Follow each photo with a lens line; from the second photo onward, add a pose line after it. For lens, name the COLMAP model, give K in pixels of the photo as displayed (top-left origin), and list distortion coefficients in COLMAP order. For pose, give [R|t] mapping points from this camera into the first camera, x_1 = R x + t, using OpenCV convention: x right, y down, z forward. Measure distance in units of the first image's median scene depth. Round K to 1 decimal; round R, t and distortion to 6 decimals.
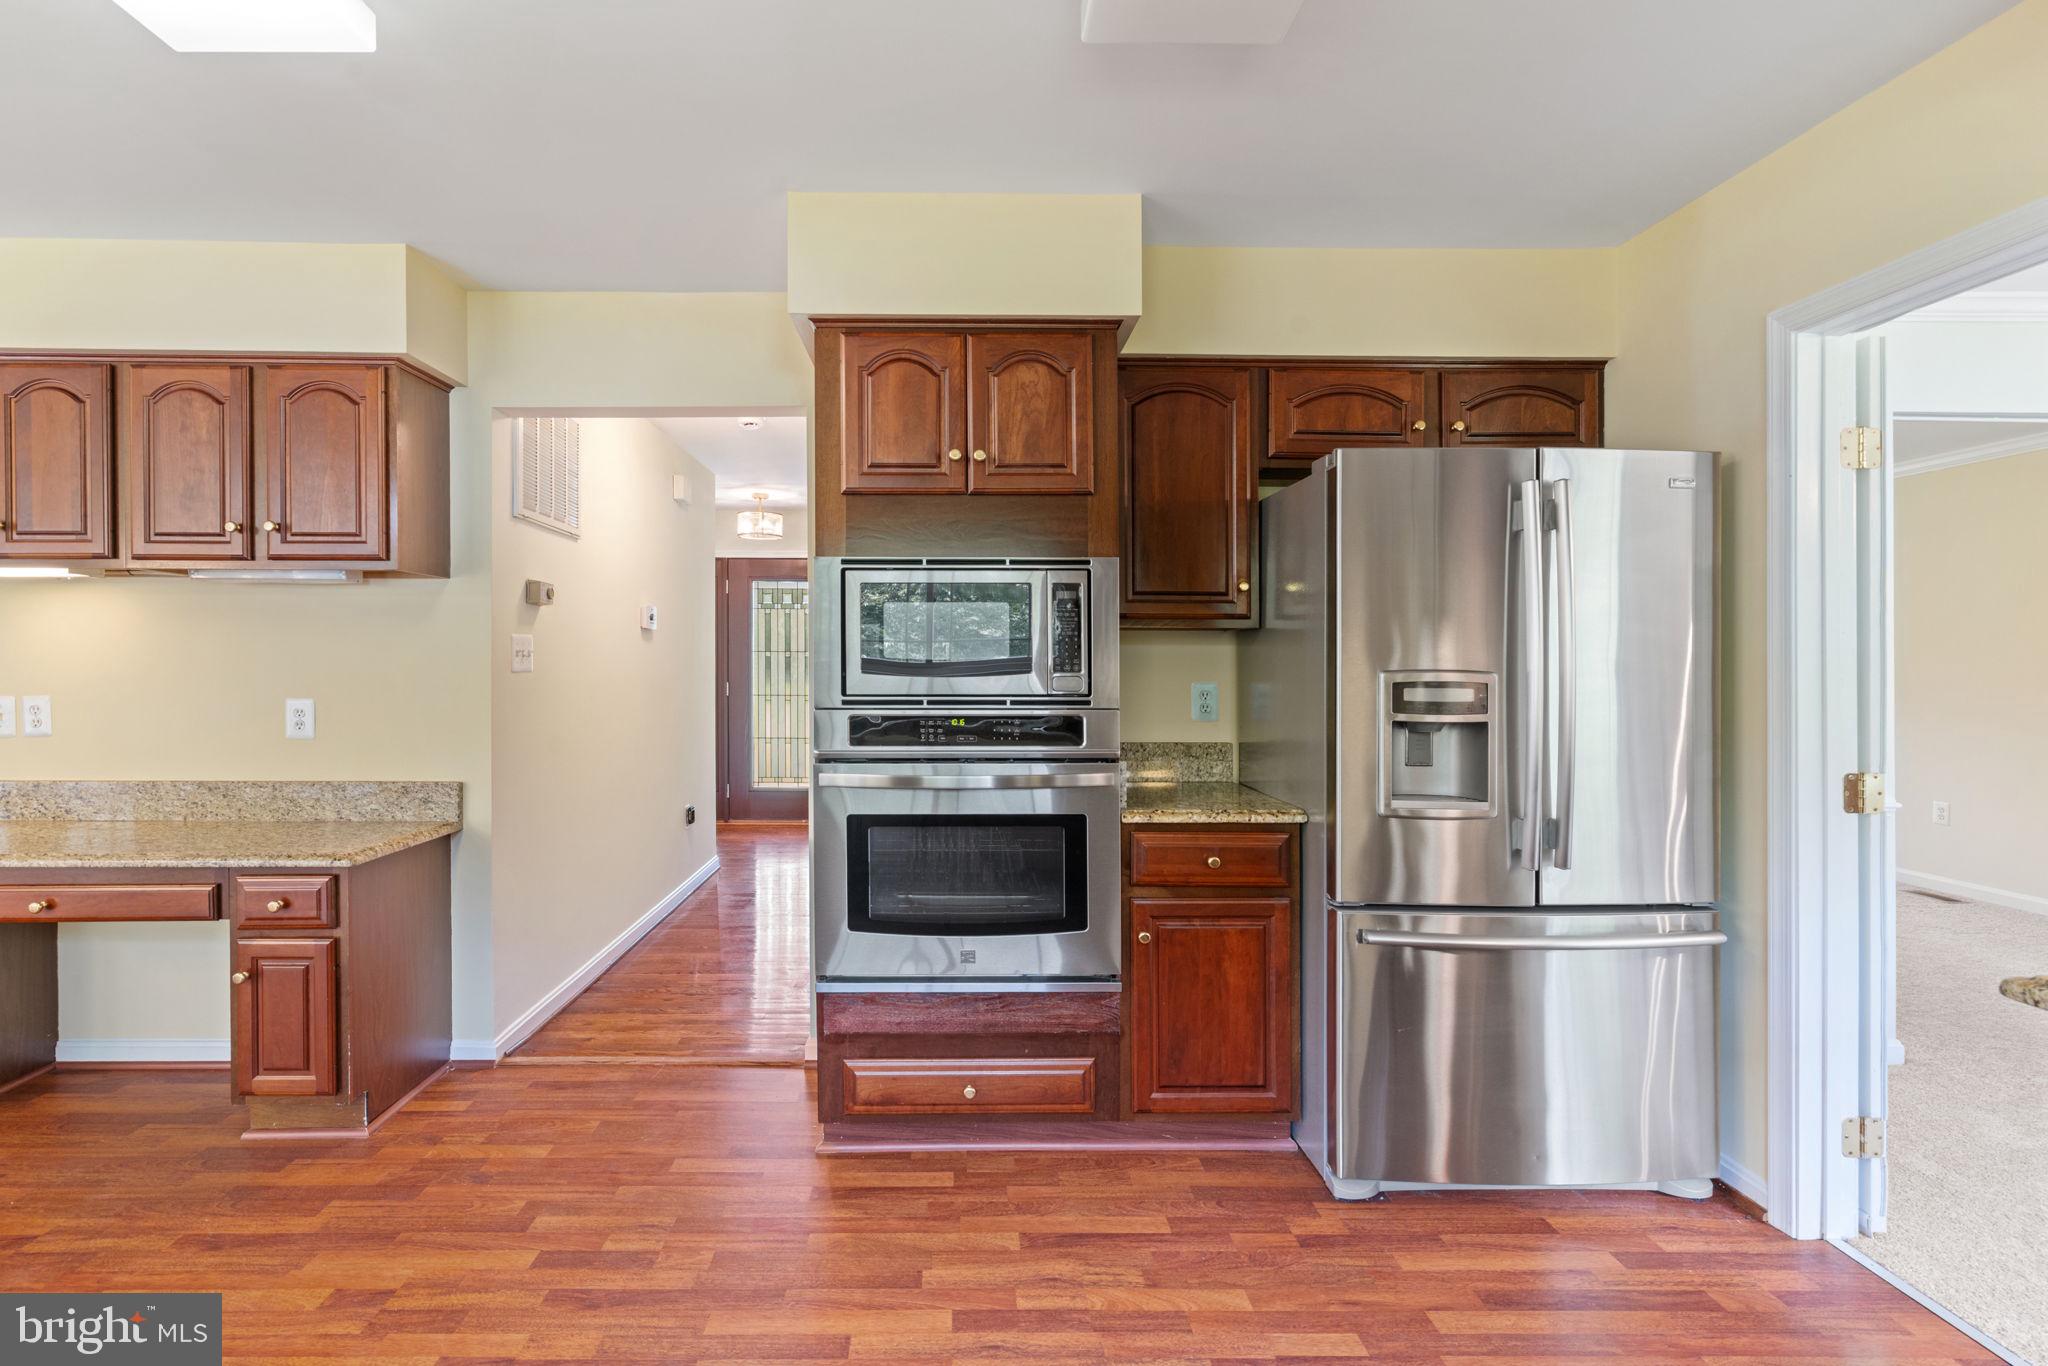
lens RADIAL K [[984.1, 0, 954.1], [0, 984.1, 660.4], [0, 0, 1]] dist [-0.001938, 0.000305]
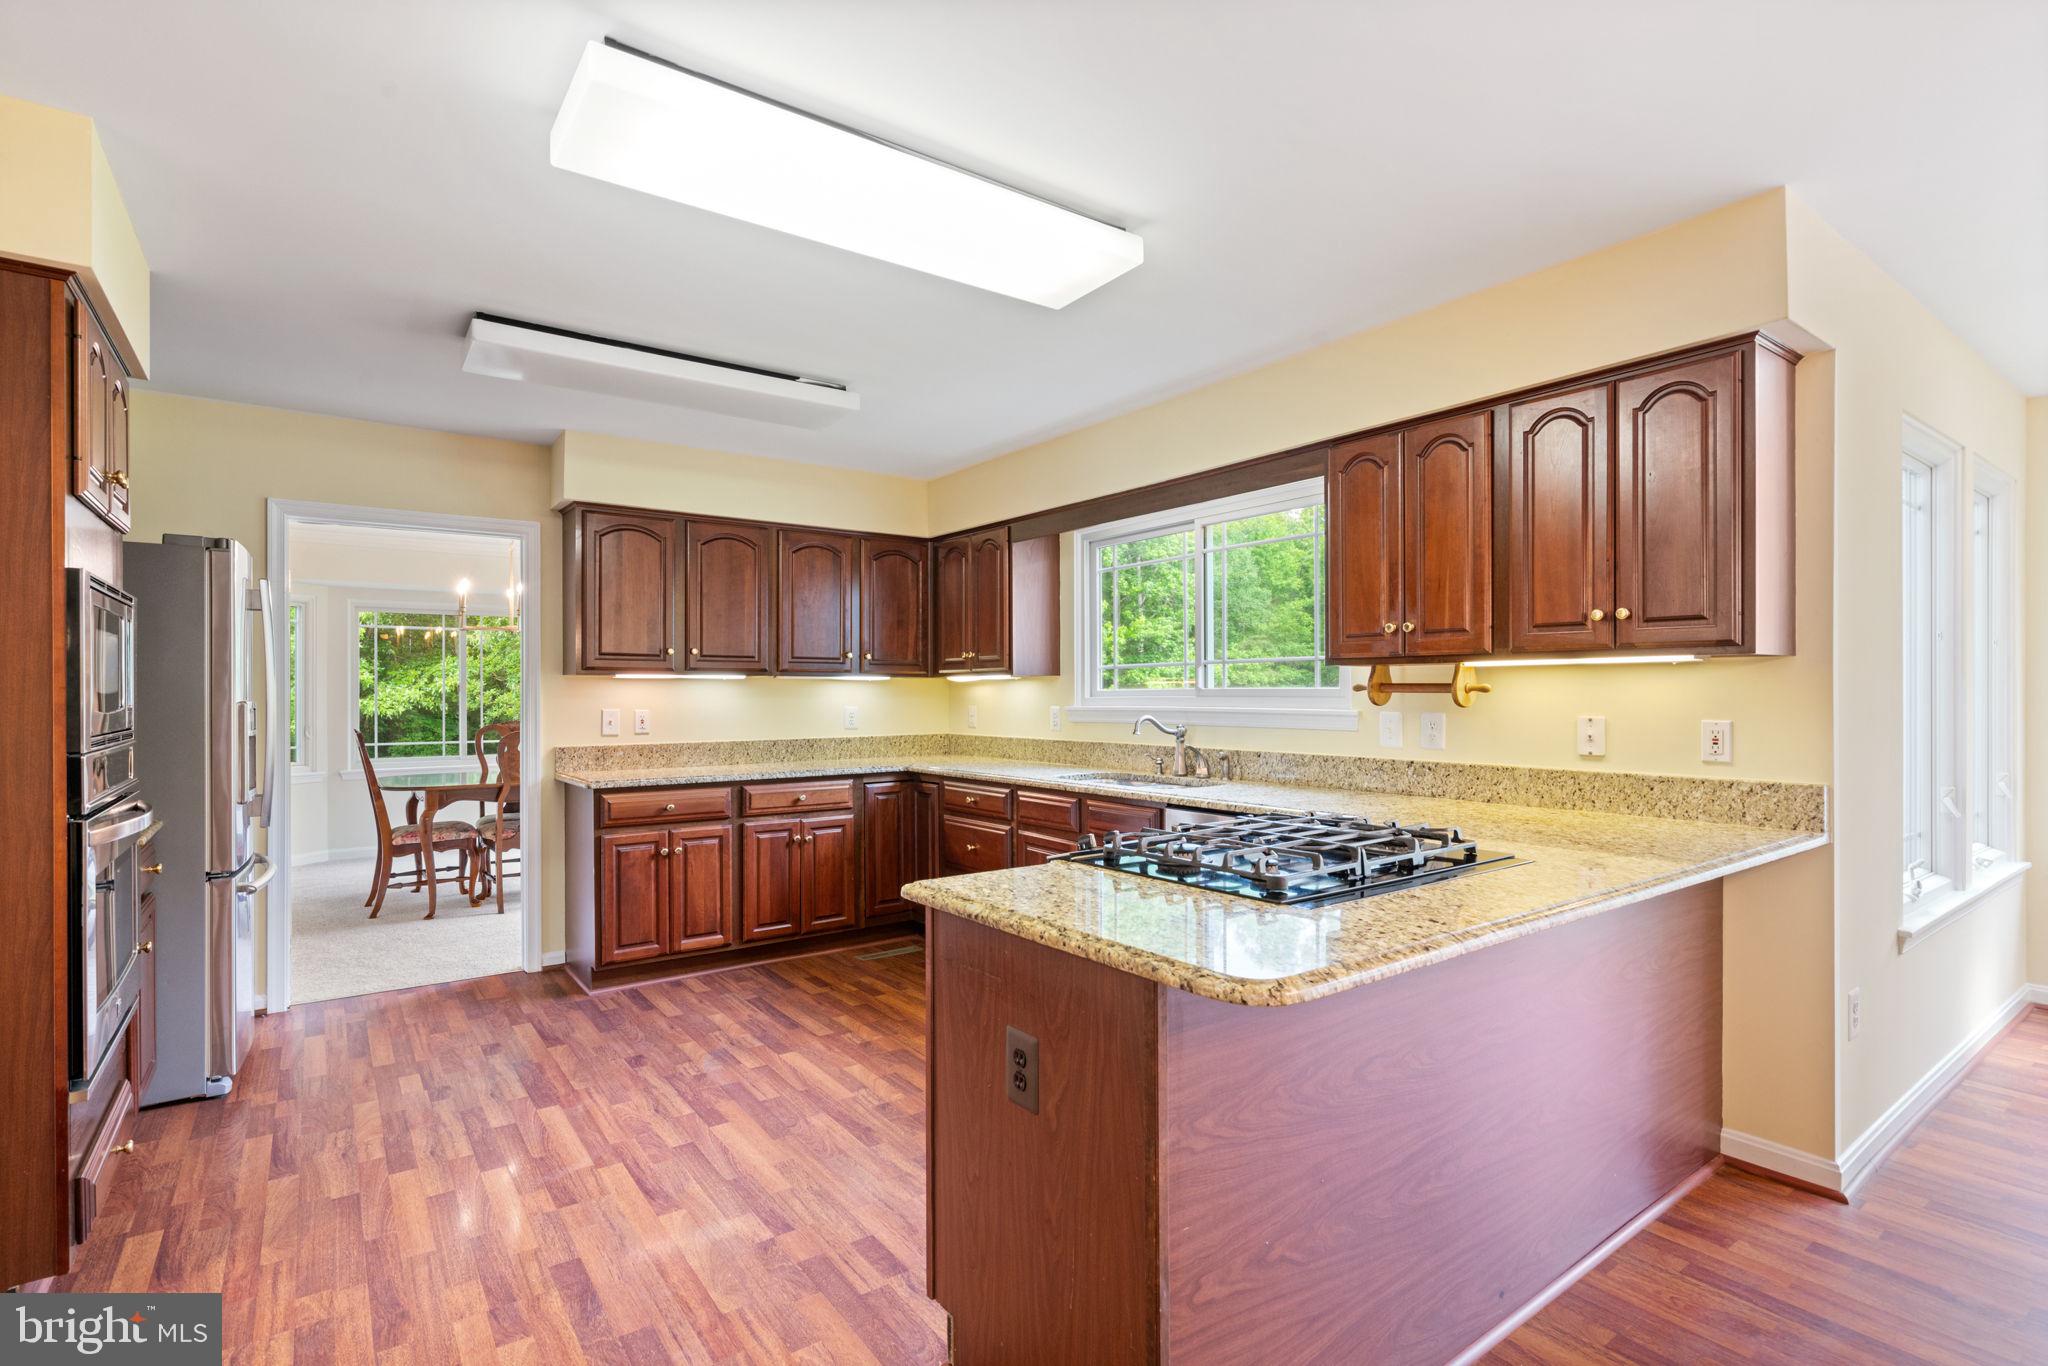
lens RADIAL K [[974.5, 0, 1016.8], [0, 974.5, 694.7], [0, 0, 1]] dist [-0.001162, 0.000735]
pose [[-0.579285, -0.001304, 0.815124, -1.209303], [0.002303, 0.999992, 0.003237, -0.002311], [-0.815122, 0.003752, -0.579277, 0.812060]]
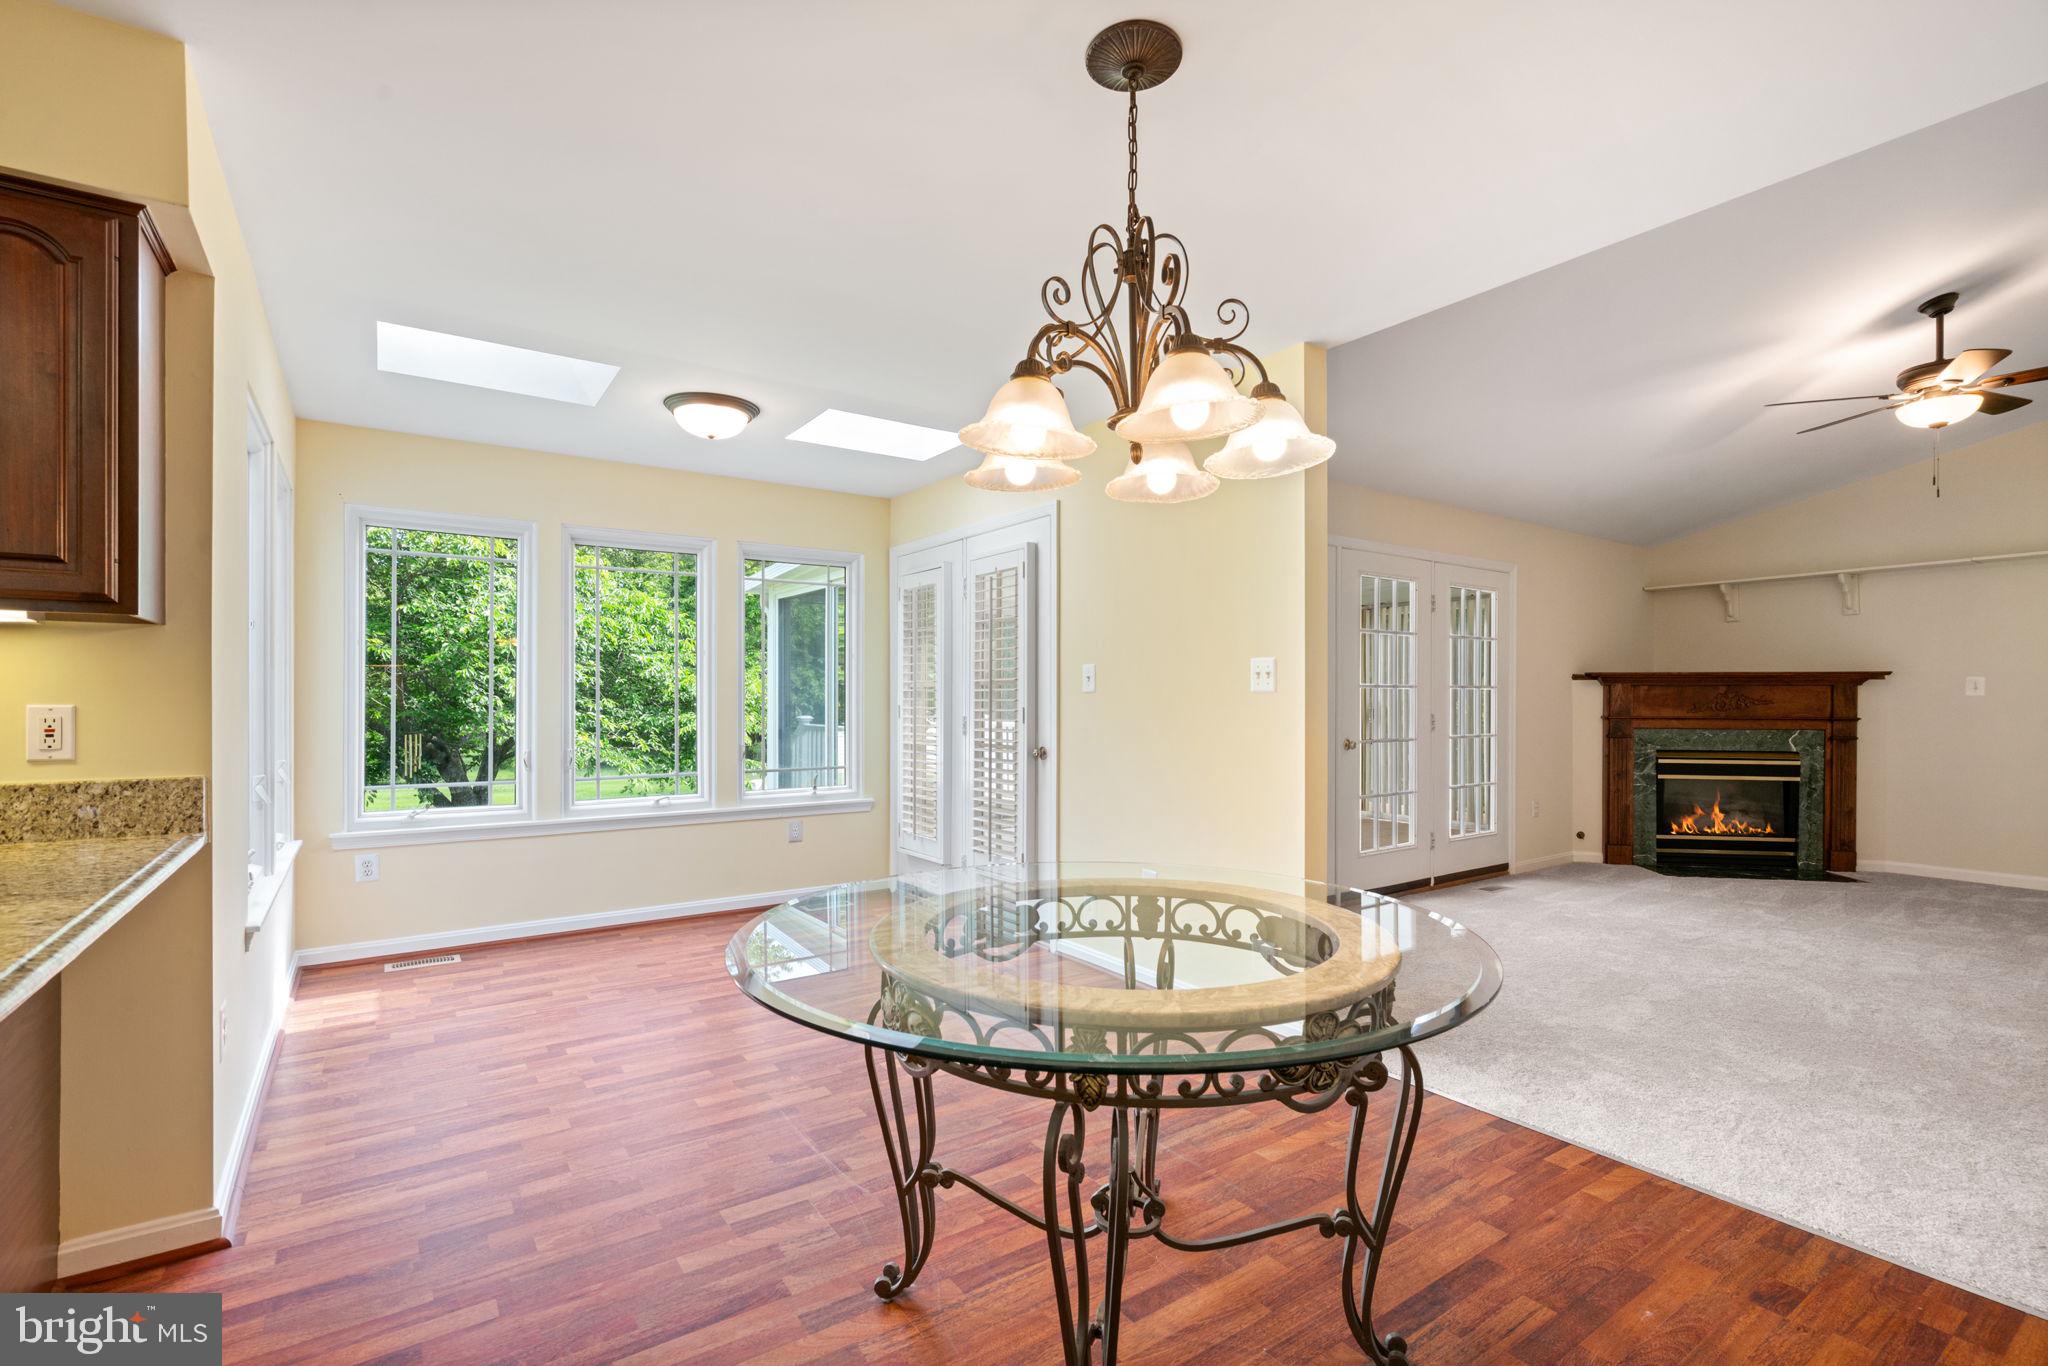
lens RADIAL K [[924.7, 0, 1015.1], [0, 924.7, 699.5], [0, 0, 1]] dist [-0.003331, 0.000412]
pose [[-0.829776, -0.000569, -0.558097, -1.022843], [-0.001204, 0.999999, 0.000770, 0.024666], [0.558096, 0.001311, -0.829776, 0.643298]]
